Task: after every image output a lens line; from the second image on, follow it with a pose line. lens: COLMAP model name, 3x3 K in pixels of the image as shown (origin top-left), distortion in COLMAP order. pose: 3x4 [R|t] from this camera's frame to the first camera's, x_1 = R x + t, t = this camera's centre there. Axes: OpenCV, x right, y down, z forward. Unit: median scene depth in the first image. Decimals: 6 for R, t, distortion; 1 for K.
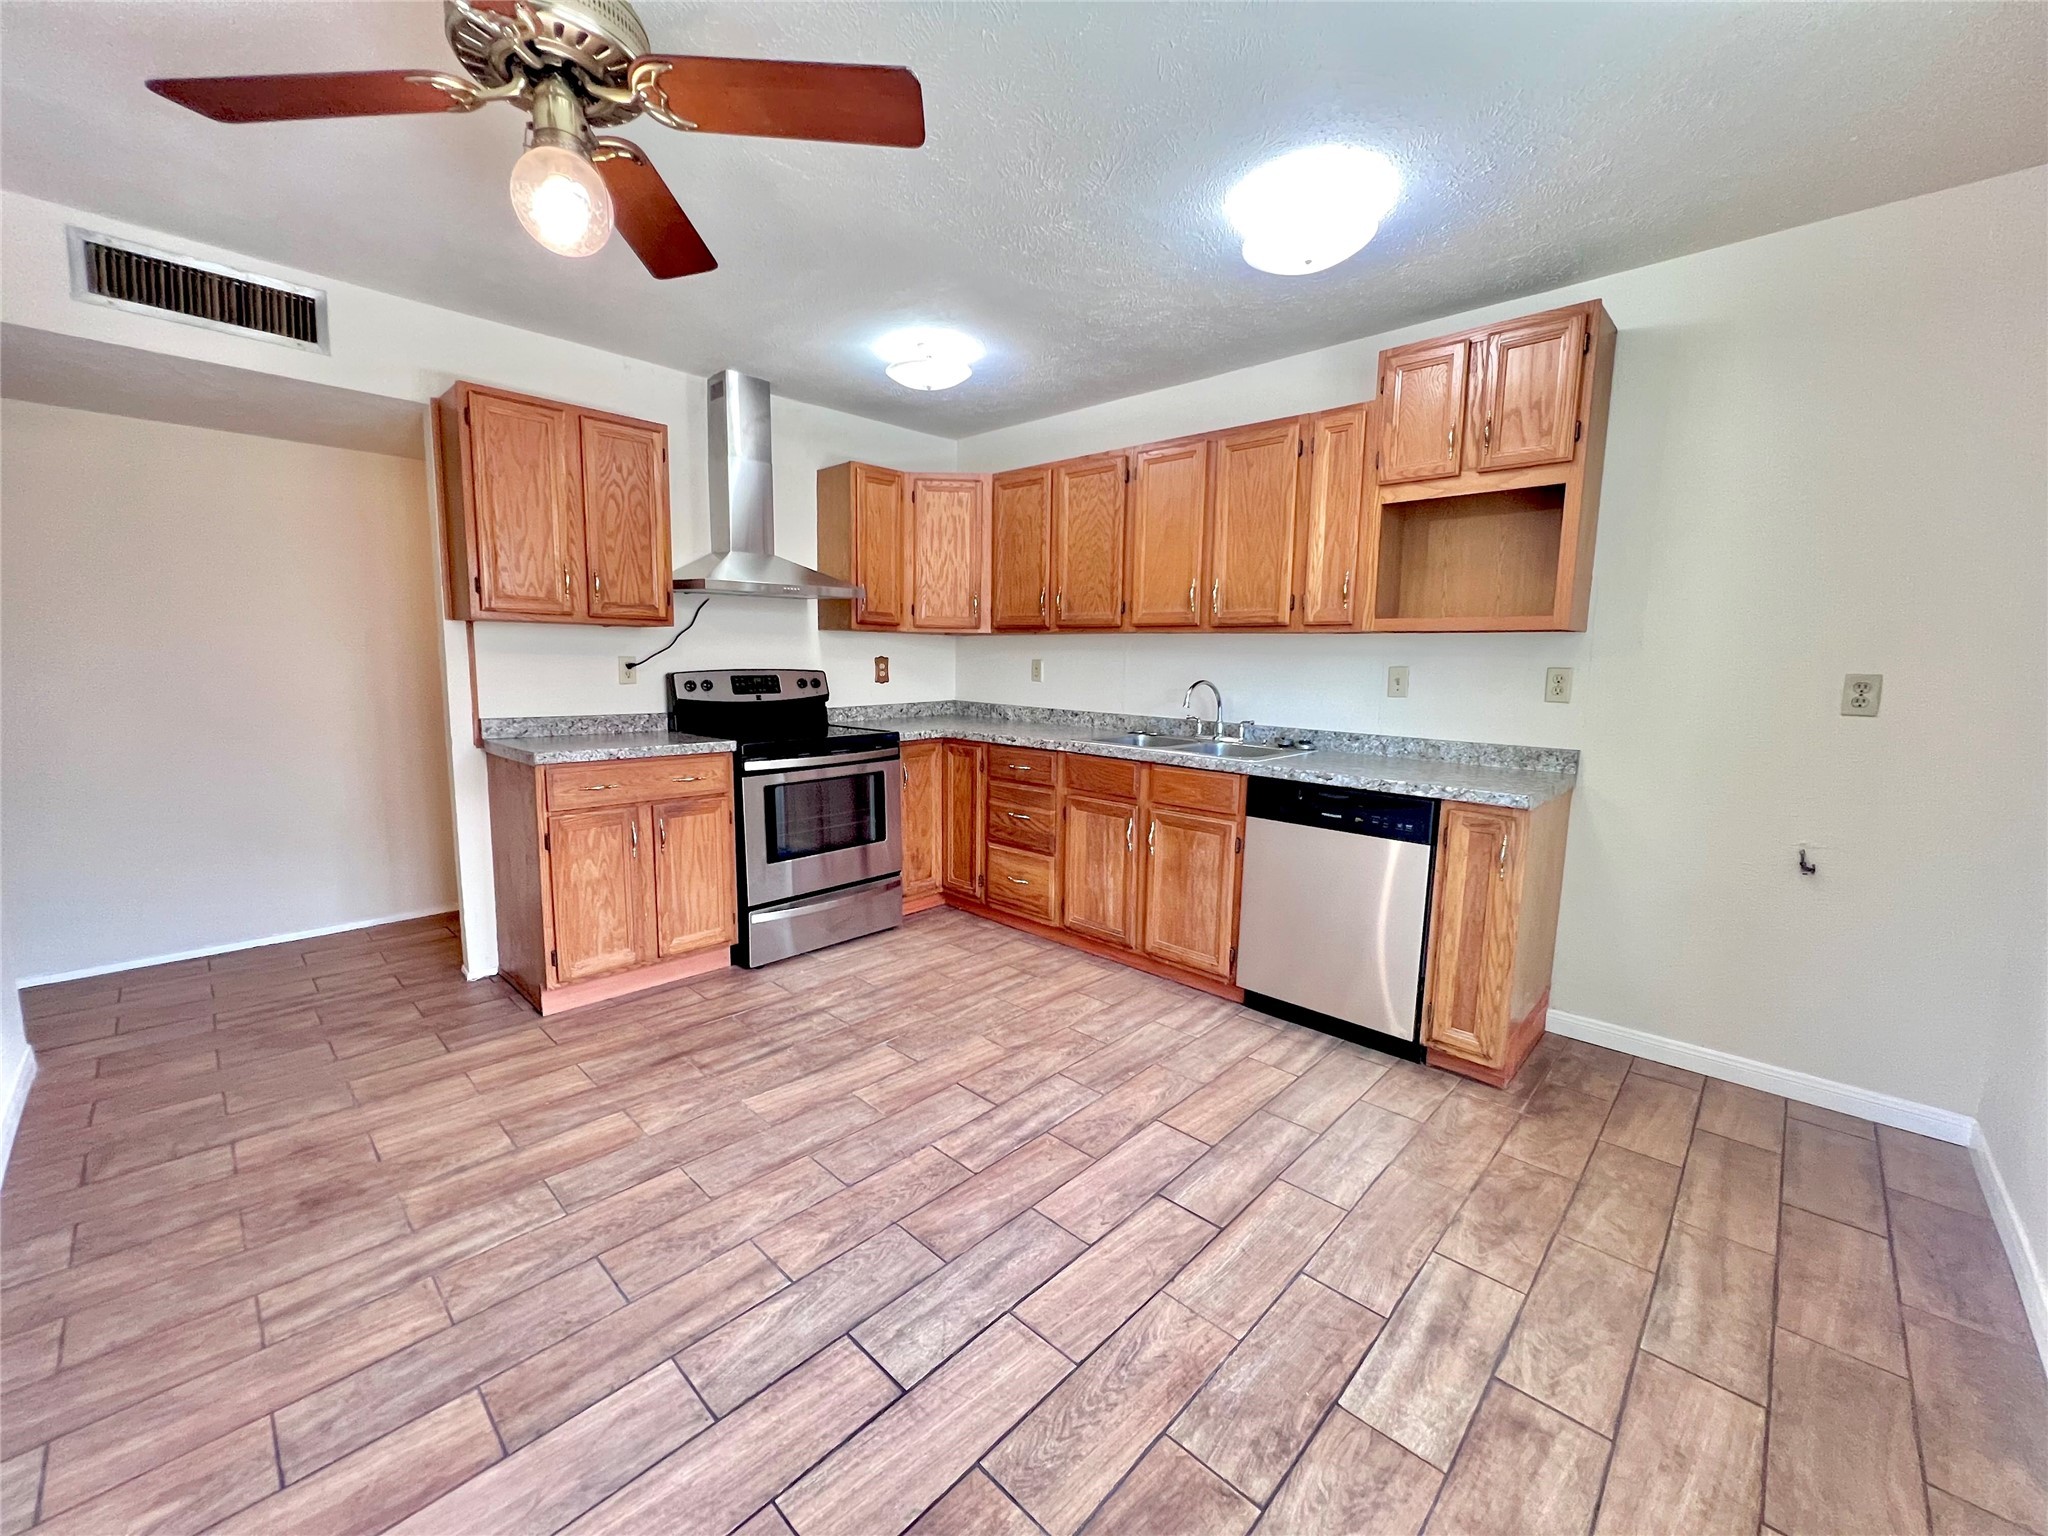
lens RADIAL K [[821.5, 0, 1018.8], [0, 821.5, 764.9], [0, 0, 1]] dist [-0.002892, 0.001183]
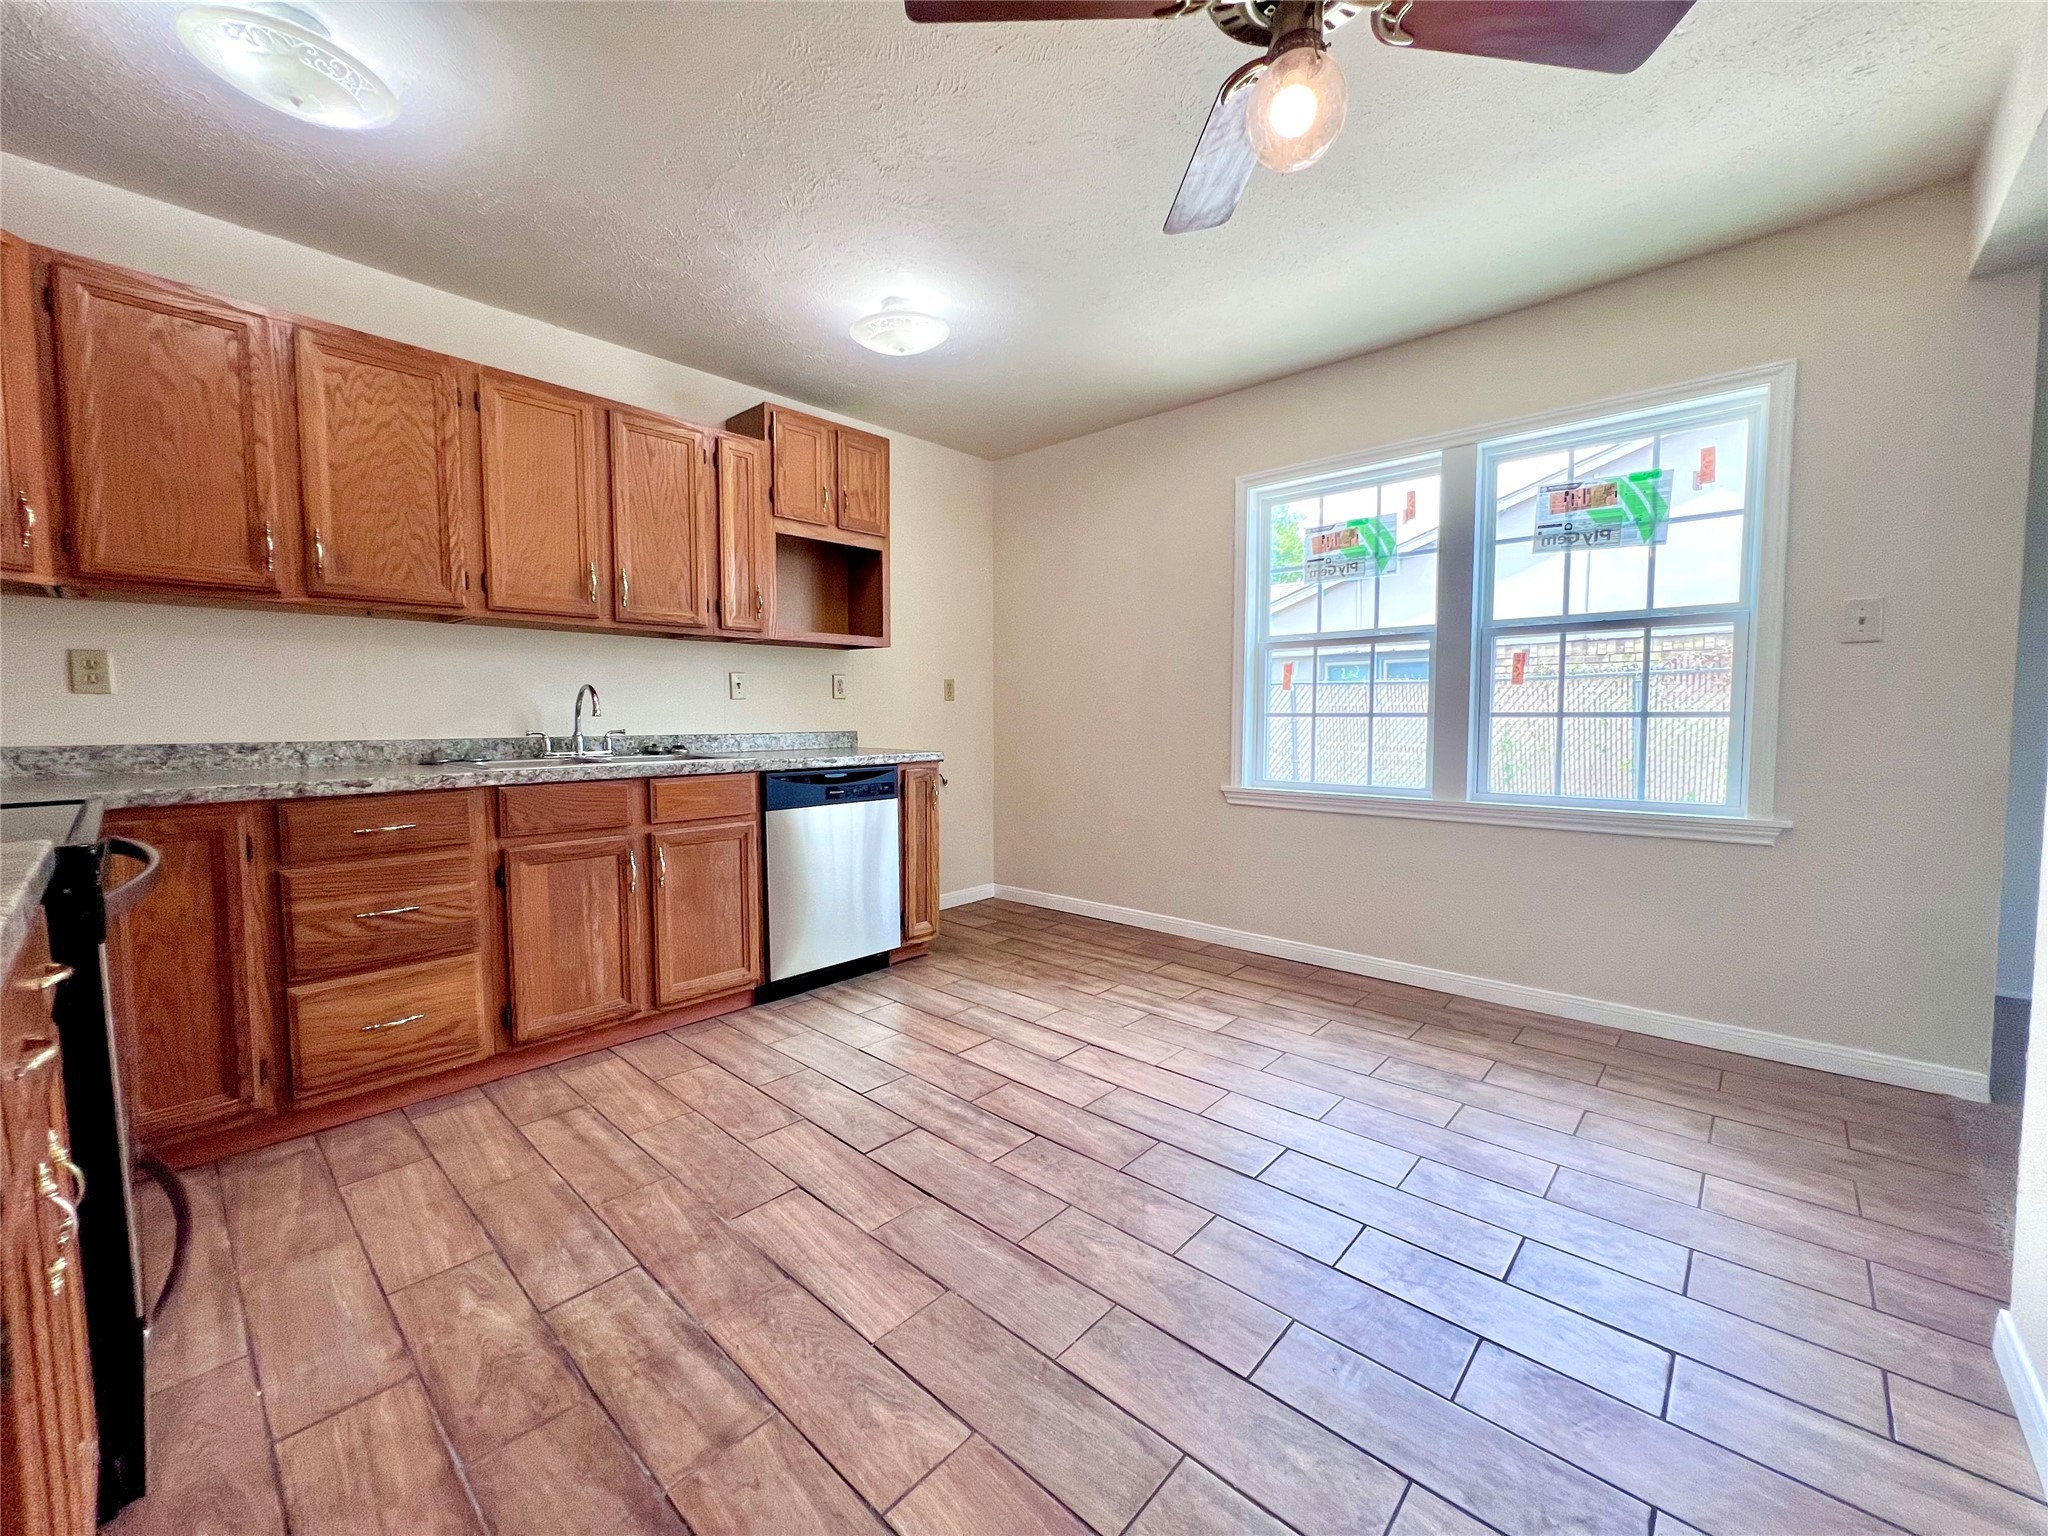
lens RADIAL K [[821.5, 0, 1023.2], [0, 821.5, 763.0], [0, 0, 1]] dist [-0.002892, 0.001183]
pose [[-0.025941, -0.078022, 0.996614, -0.714566], [0.134440, 0.987621, 0.080817, -0.035804], [-0.990582, 0.136081, -0.015131, 0.661557]]
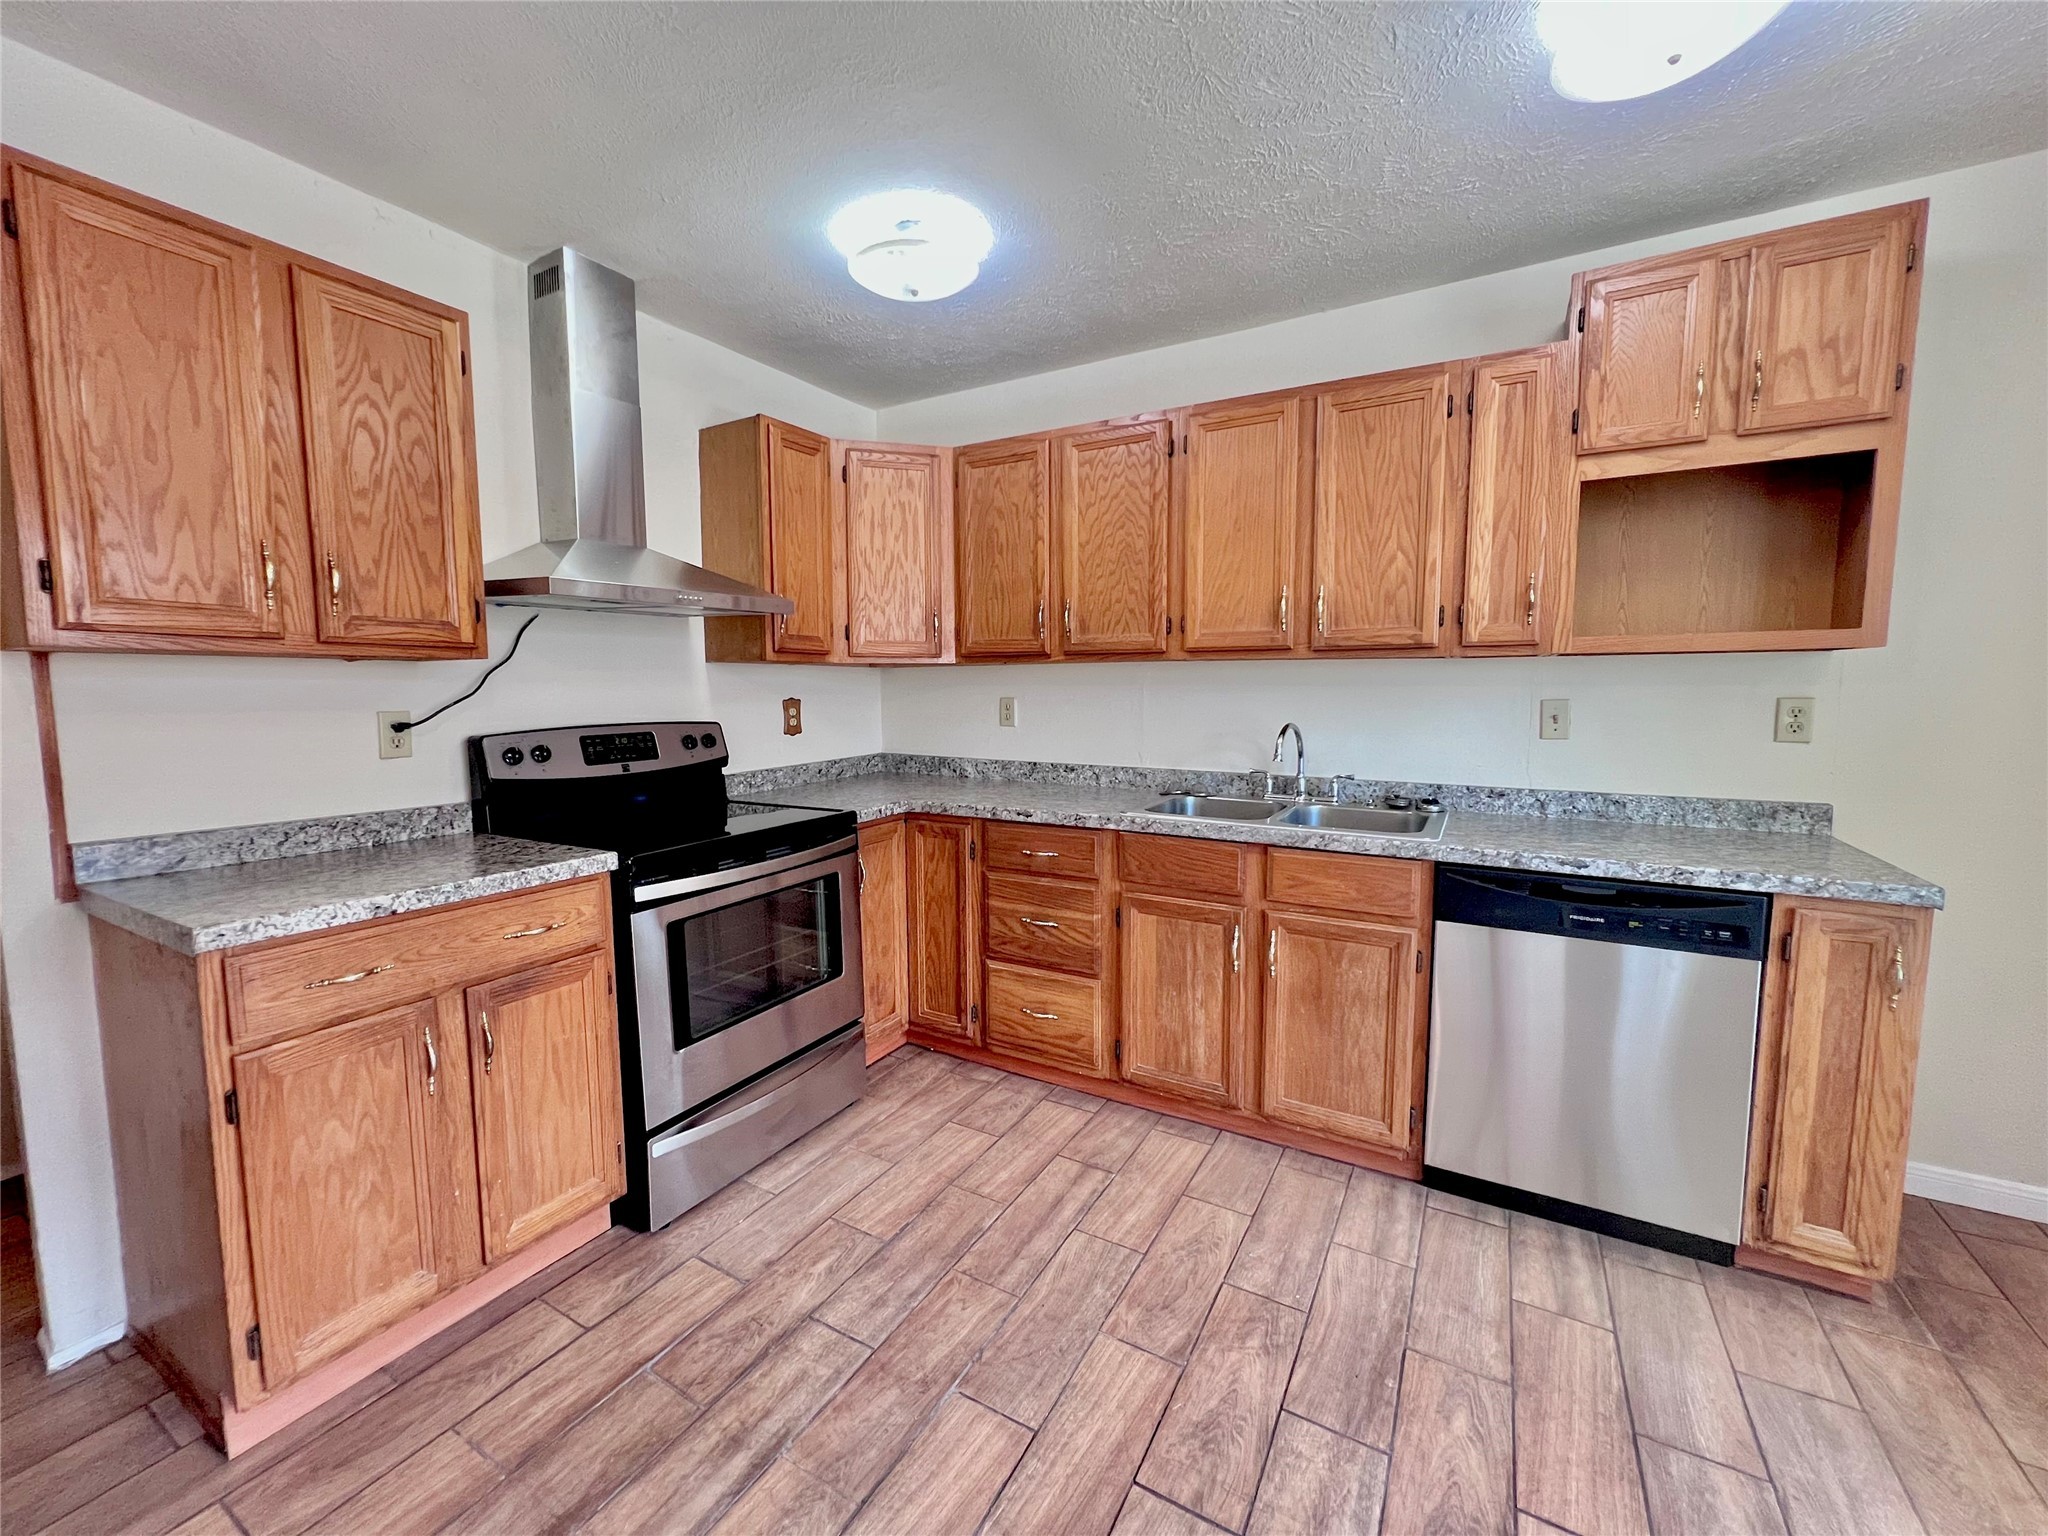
lens RADIAL K [[821.5, 0, 1018.8], [0, 821.5, 763.4], [0, 0, 1]] dist [-0.002892, 0.001183]
pose [[0.971459, -0.041578, 0.233535, -0.212537], [0.050337, 0.998230, -0.031672, -0.063181], [-0.231805, 0.042523, 0.971832, 0.385430]]
